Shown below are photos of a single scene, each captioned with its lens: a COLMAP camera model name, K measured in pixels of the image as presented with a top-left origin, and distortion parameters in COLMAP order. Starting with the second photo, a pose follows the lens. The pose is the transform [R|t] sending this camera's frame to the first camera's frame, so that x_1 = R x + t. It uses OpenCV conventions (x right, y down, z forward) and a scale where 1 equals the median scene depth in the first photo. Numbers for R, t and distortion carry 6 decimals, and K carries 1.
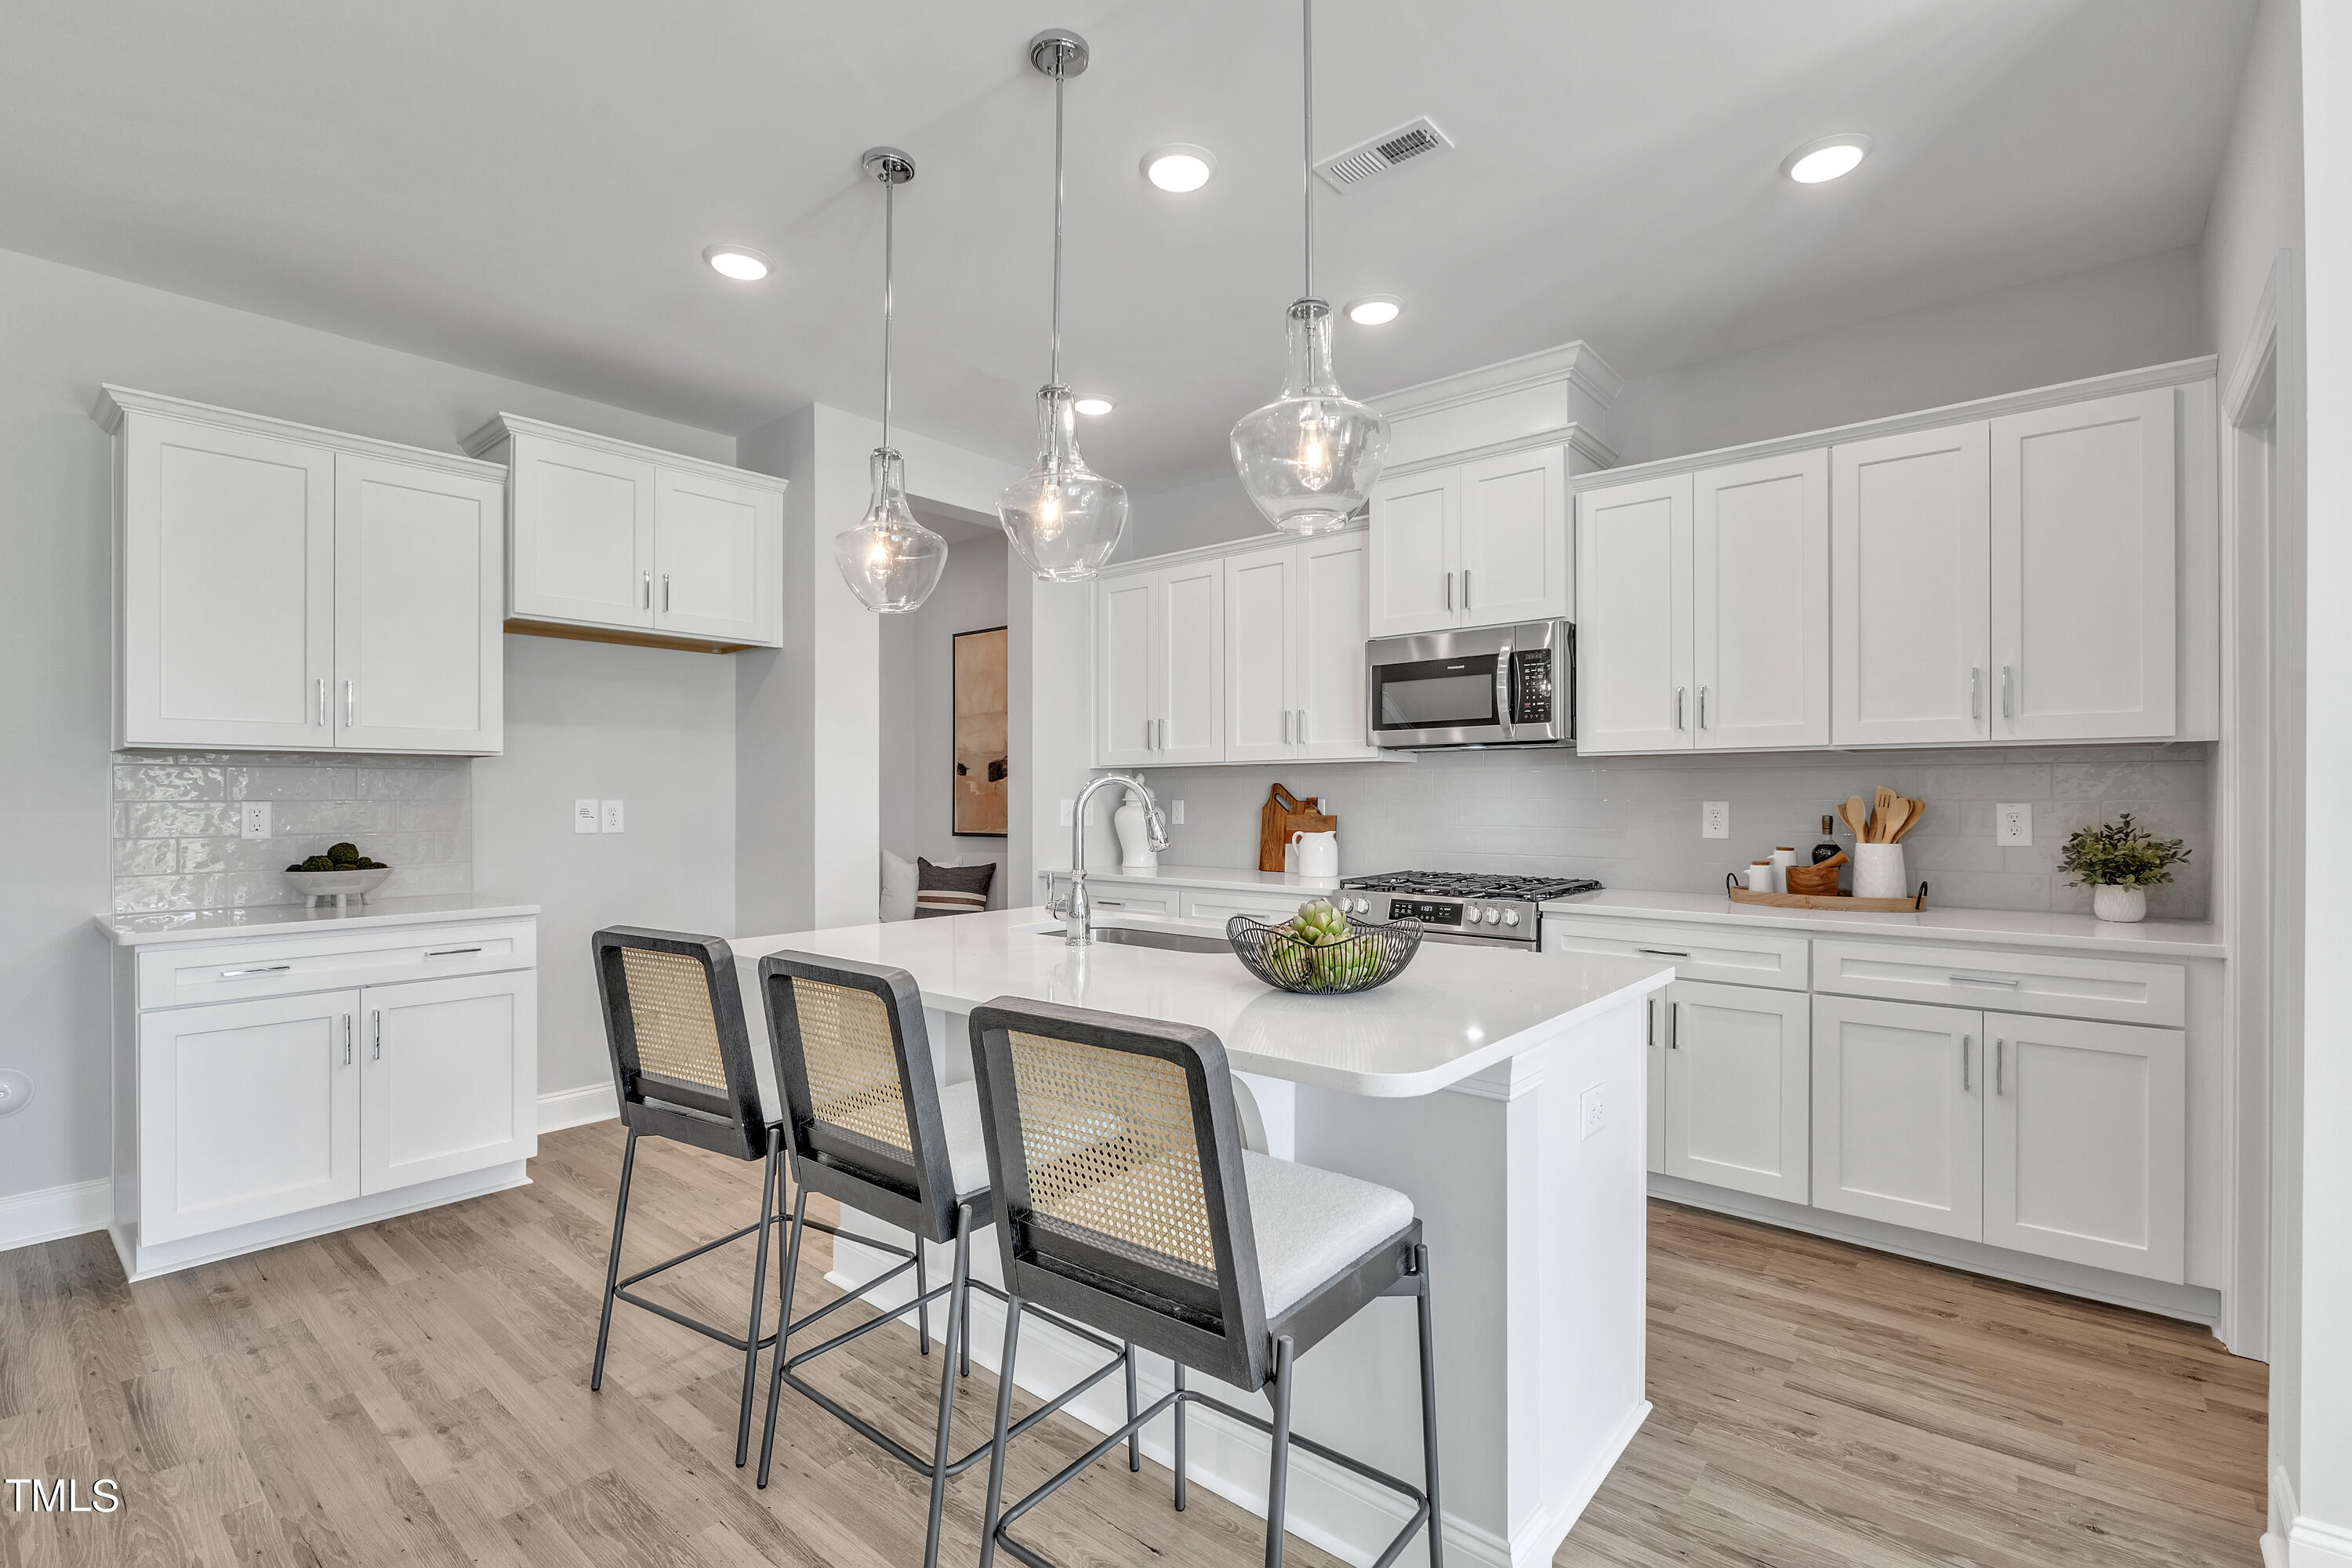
lens RADIAL K [[1039.0, 0, 1176.9], [0, 1039.0, 809.0], [0, 0, 1]] dist [0.010147, -0.002683]
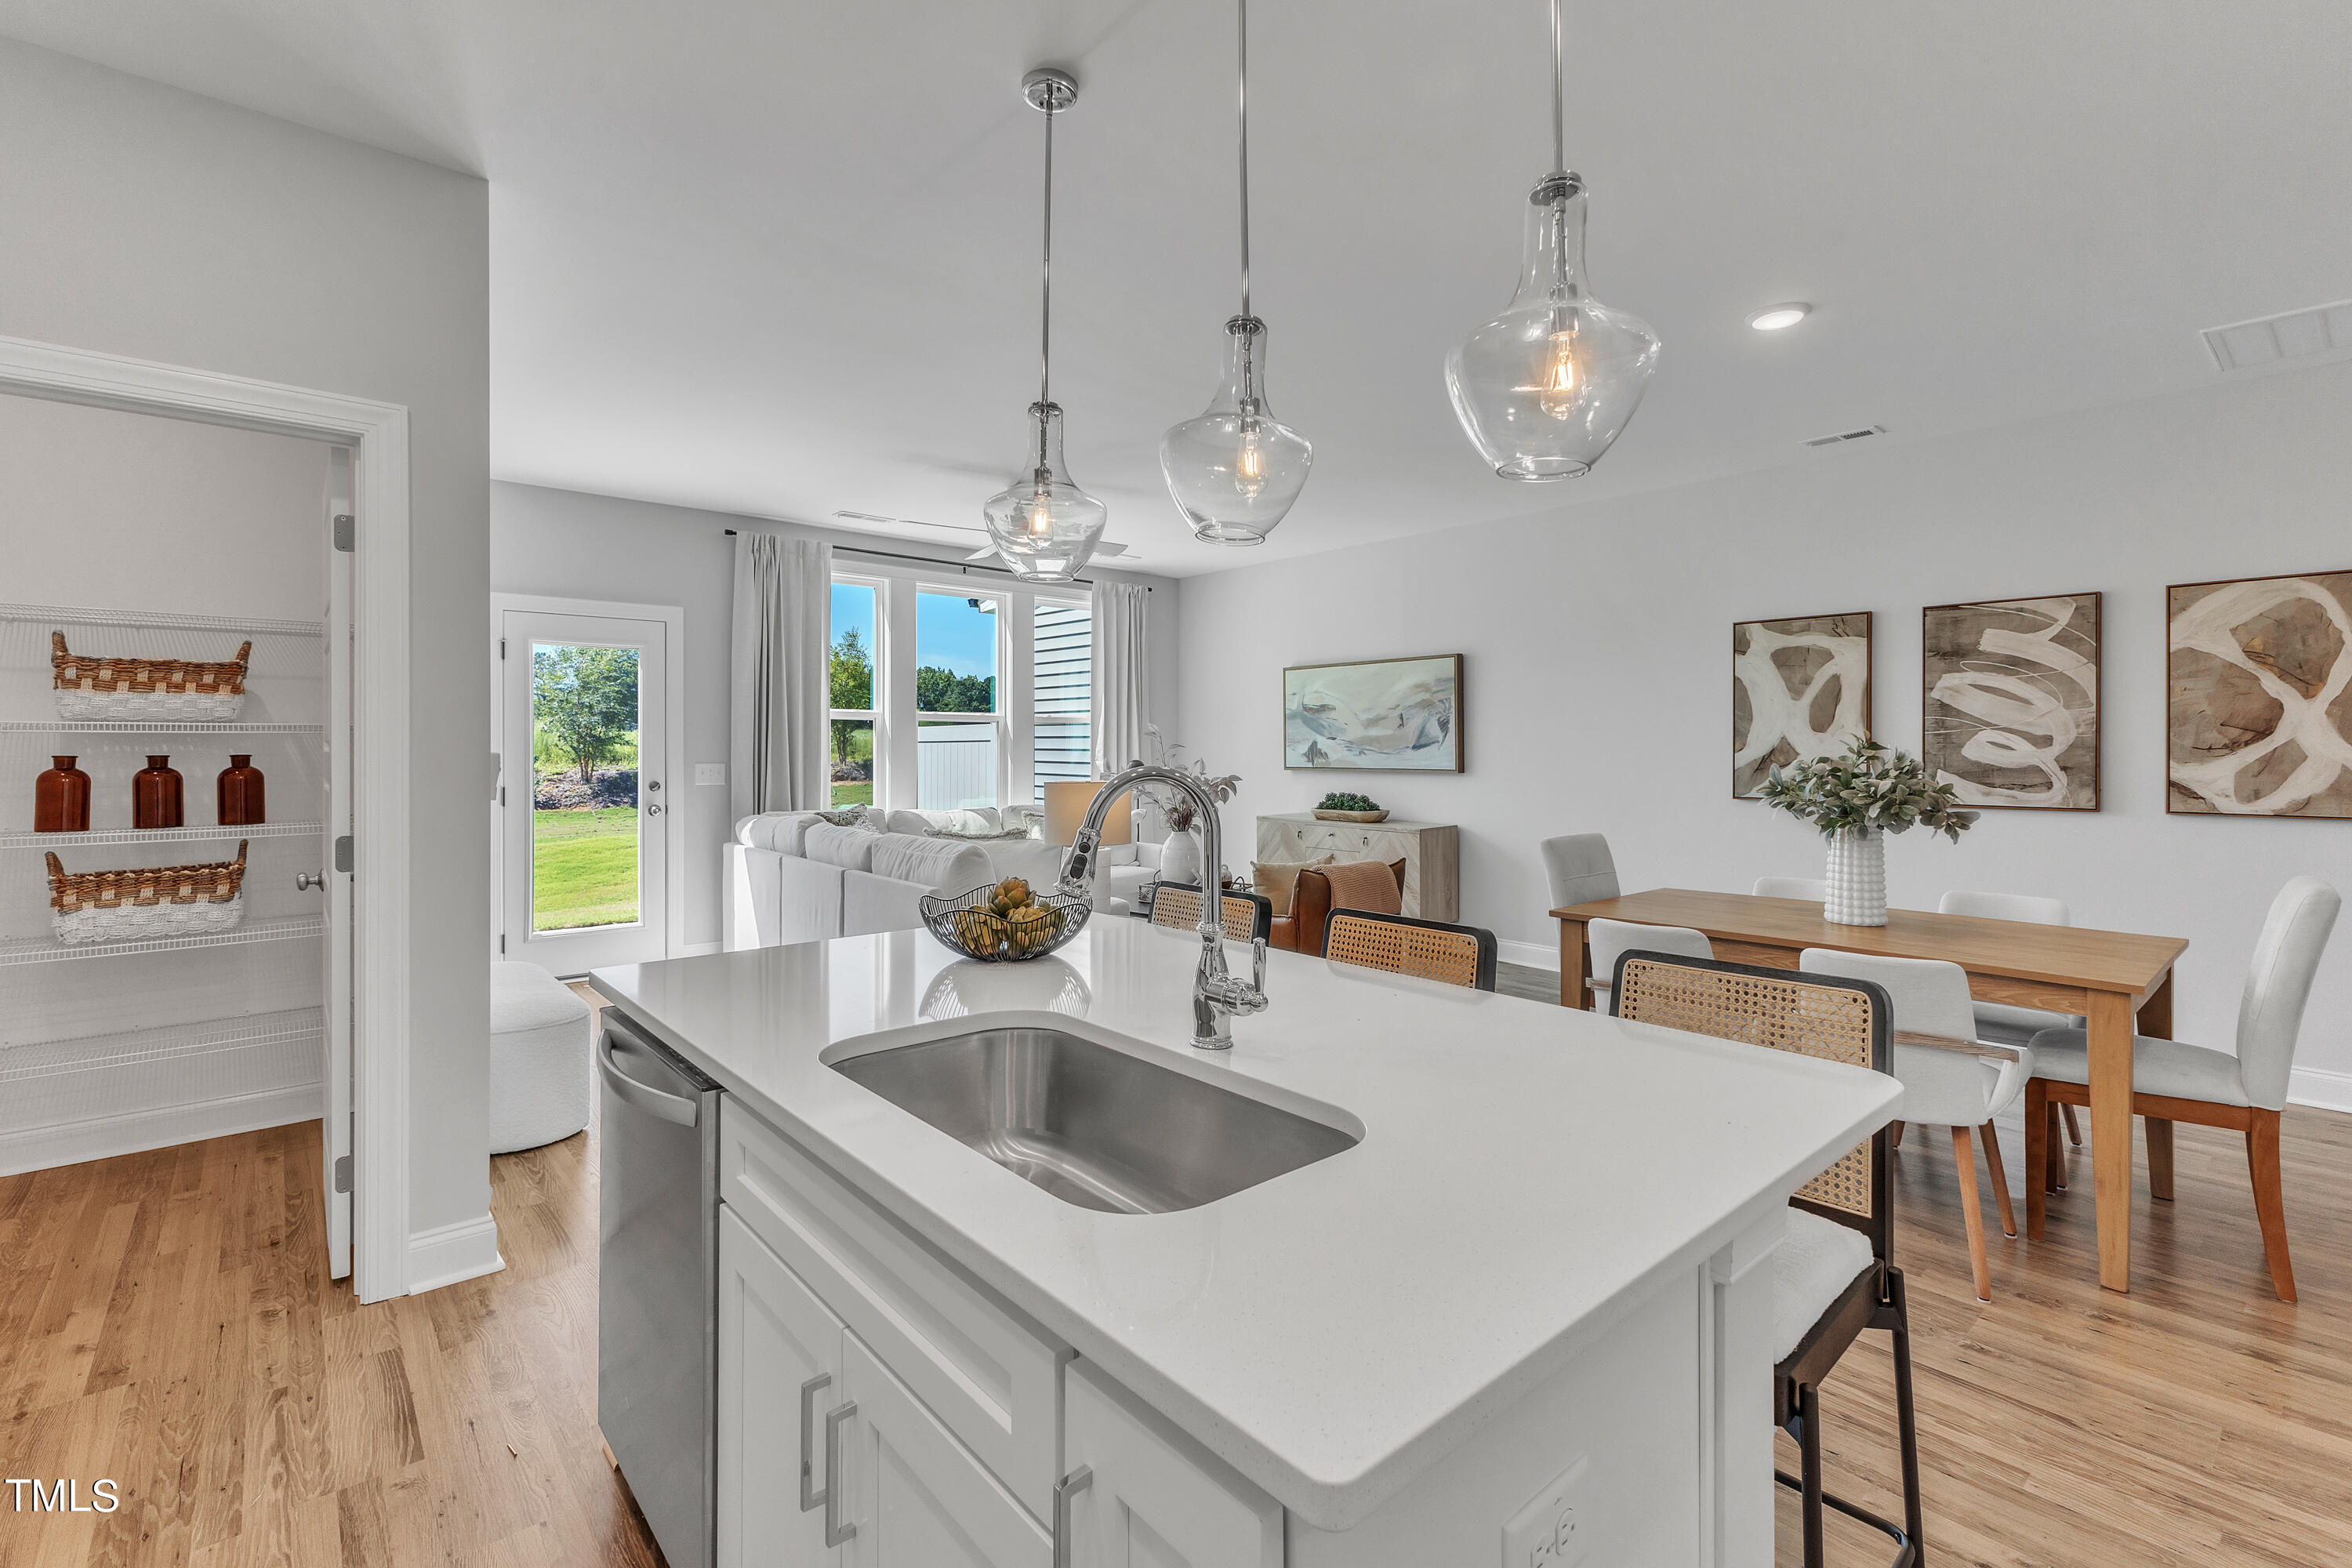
lens RADIAL K [[1039.0, 0, 1180.8], [0, 1039.0, 745.1], [0, 0, 1]] dist [0.010147, -0.002683]
pose [[-0.988548, 0.000212, 0.150906, -0.116614], [0.001141, 0.999981, 0.006066, -0.034574], [-0.150902, 0.006169, -0.988529, 1.087850]]
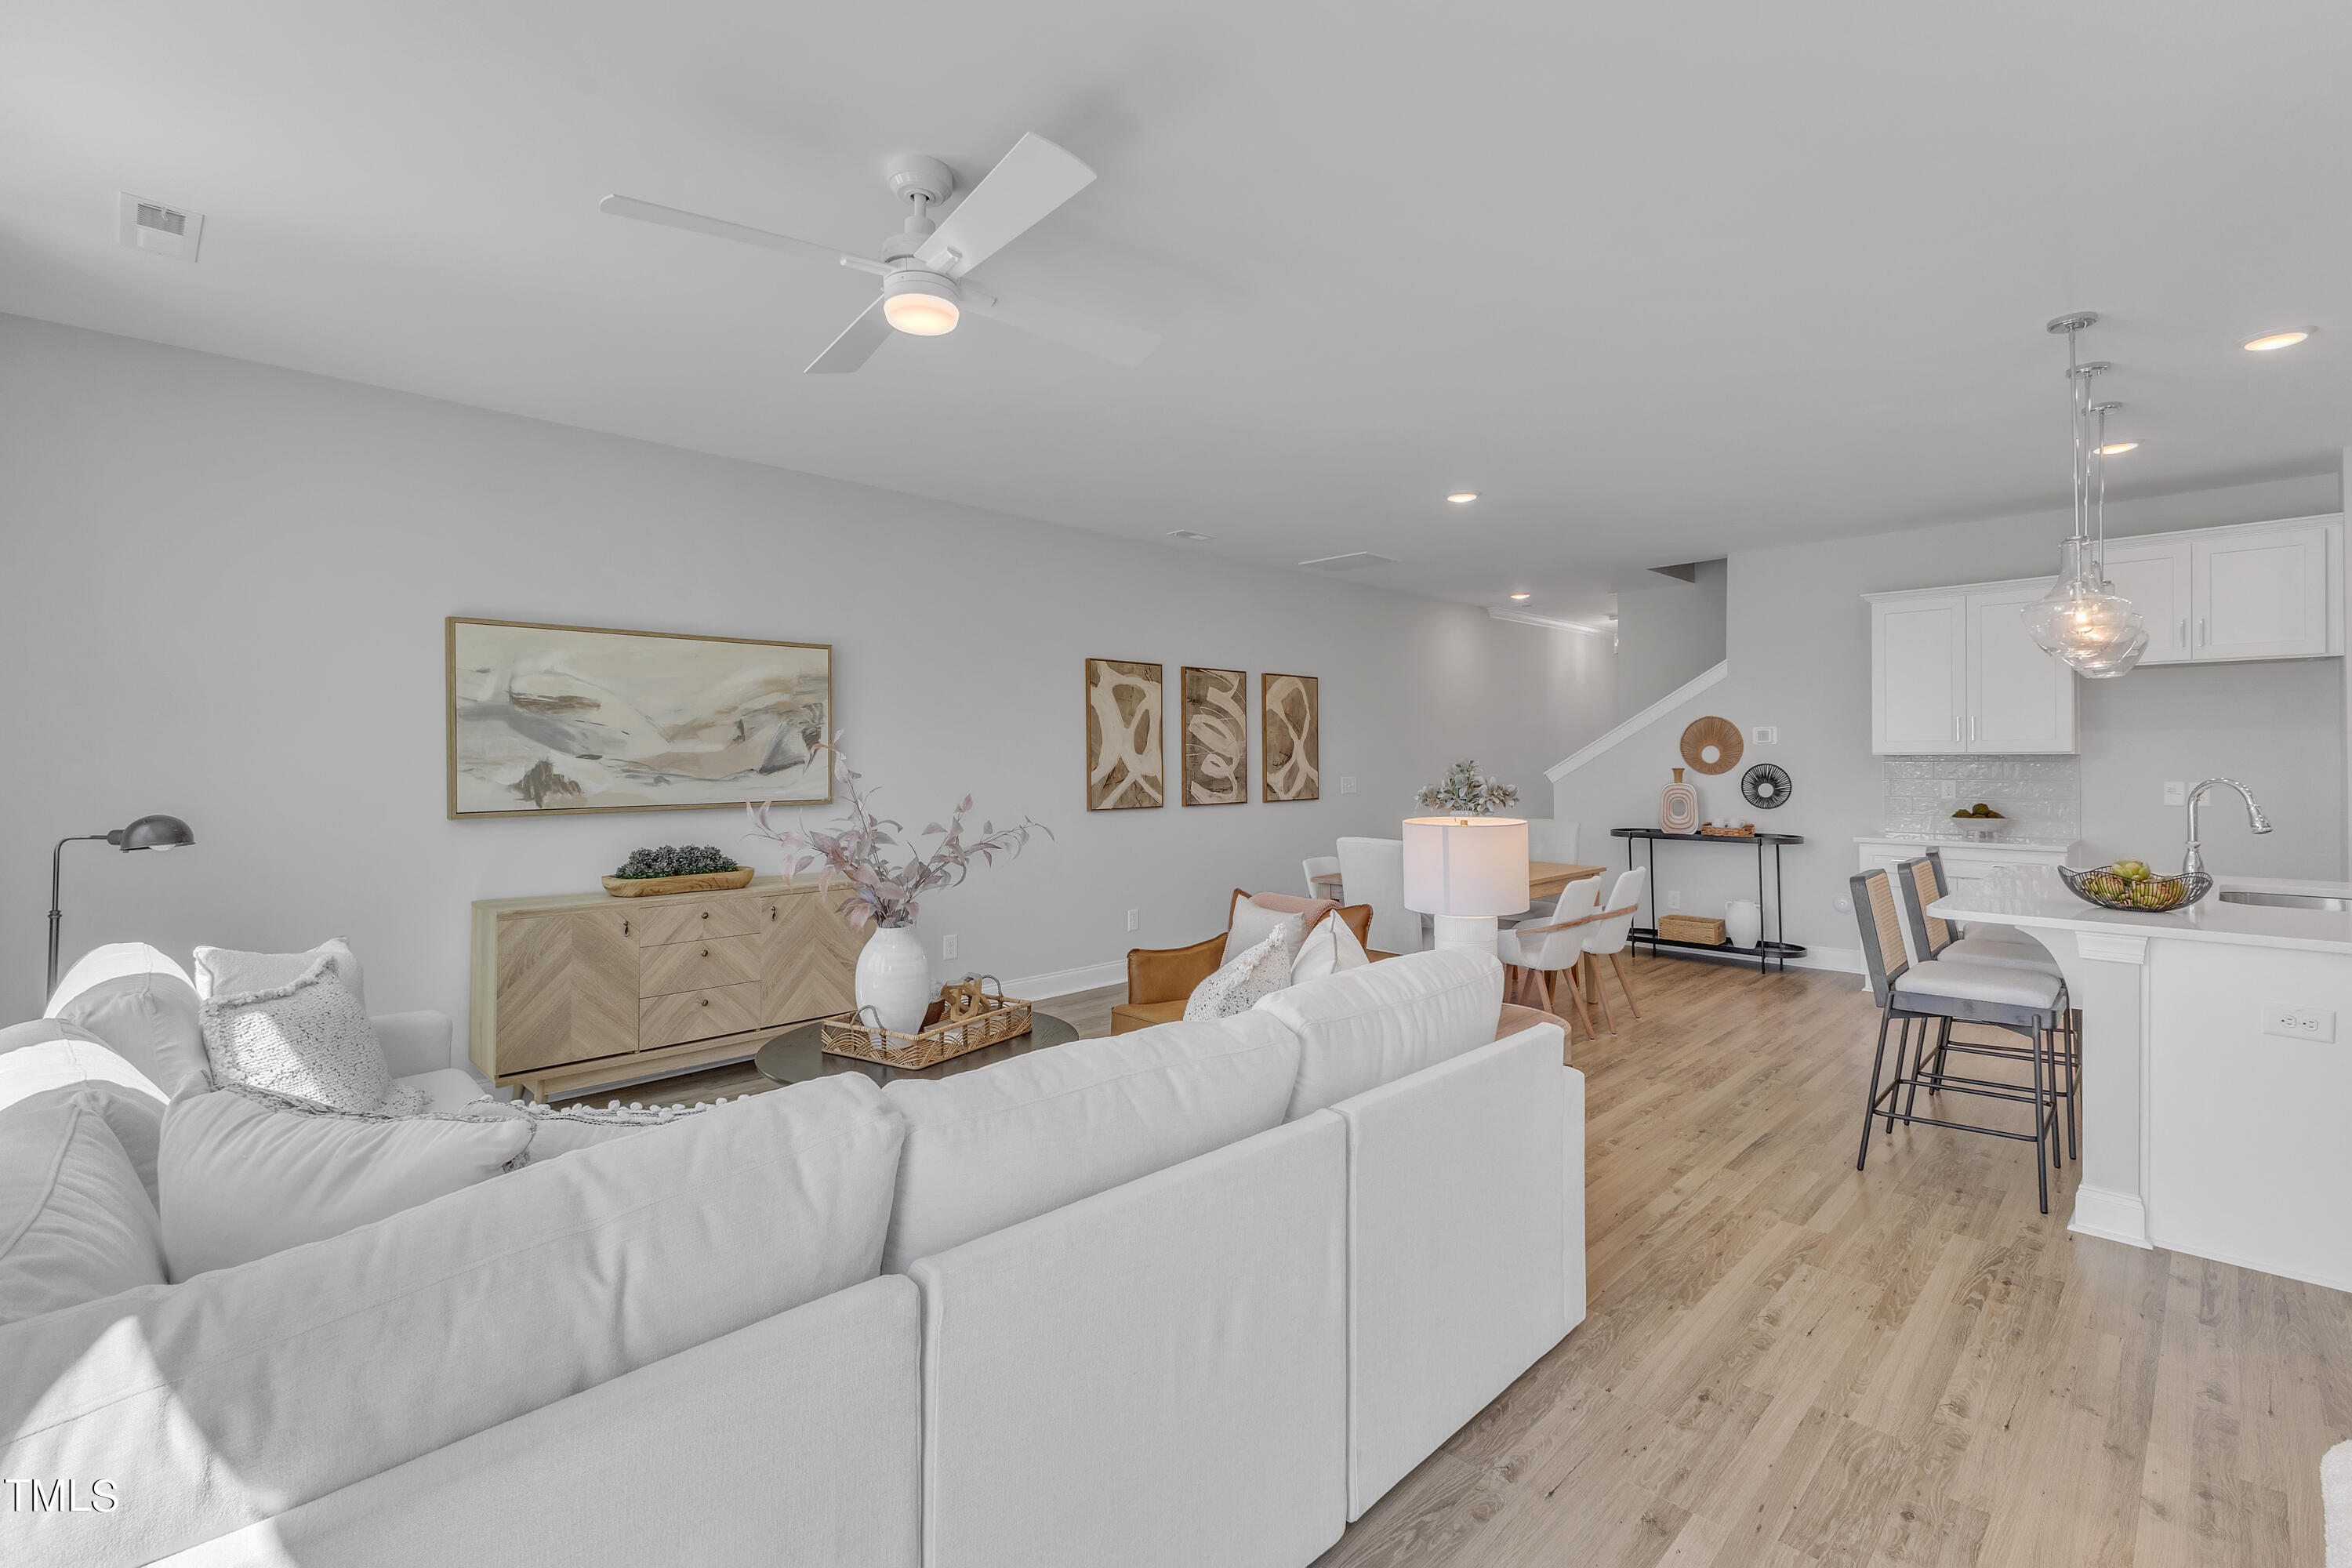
lens RADIAL K [[1039.0, 0, 1182.3], [0, 1039.0, 783.2], [0, 0, 1]] dist [0.010147, -0.002683]
pose [[-0.074141, 0.026220, -0.996903, 1.032977], [-0.005730, 0.999627, 0.026717, -0.040606], [0.997231, 0.007694, -0.073963, -0.241610]]
